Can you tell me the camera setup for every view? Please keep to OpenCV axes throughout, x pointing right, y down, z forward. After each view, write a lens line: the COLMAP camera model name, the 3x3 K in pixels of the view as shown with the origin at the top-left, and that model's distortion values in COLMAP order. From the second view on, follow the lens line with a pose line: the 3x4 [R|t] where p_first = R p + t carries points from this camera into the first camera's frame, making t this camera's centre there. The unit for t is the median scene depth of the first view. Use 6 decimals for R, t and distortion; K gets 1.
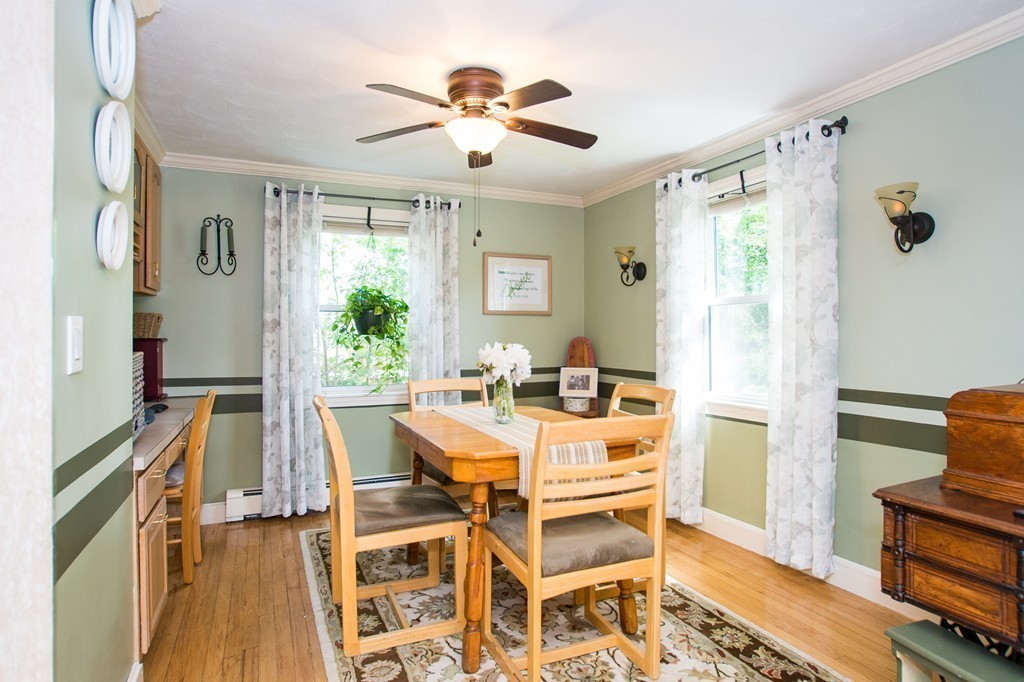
lens RADIAL K [[505.4, 0, 515.3], [0, 505.4, 344.5], [0, 0, 1]] dist [-0.078289, 0.045521]
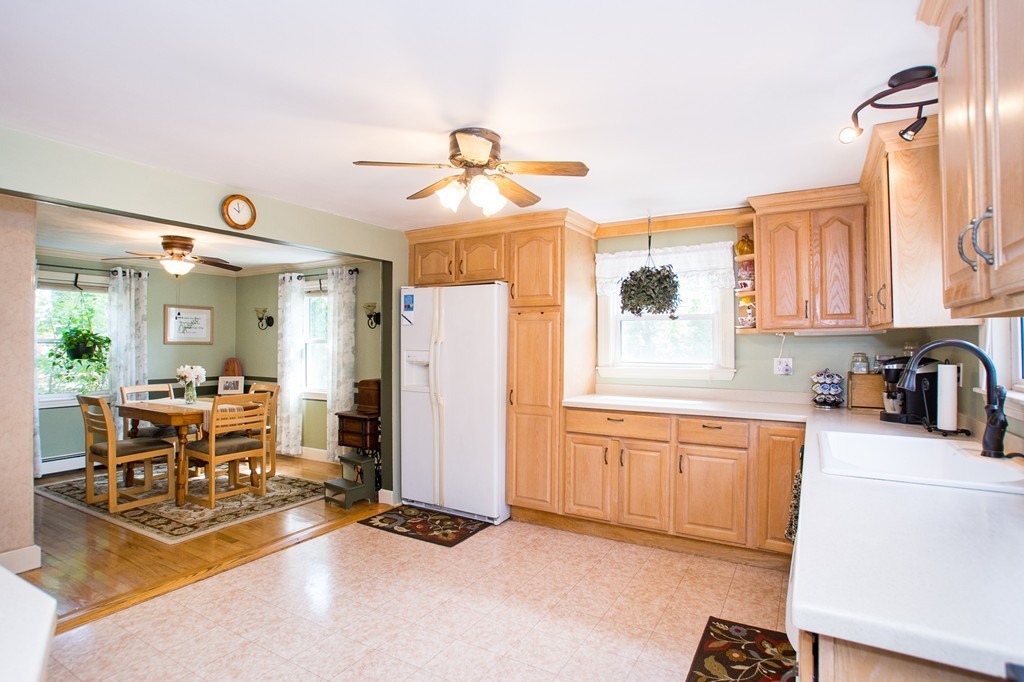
lens RADIAL K [[505.4, 0, 515.3], [0, 505.4, 344.5], [0, 0, 1]] dist [-0.078289, 0.045521]
pose [[0.800163, 0.008574, 0.599722, -0.119524], [-0.000652, 0.999910, -0.013425, -0.043826], [-0.599783, 0.010351, 0.800096, -0.995433]]
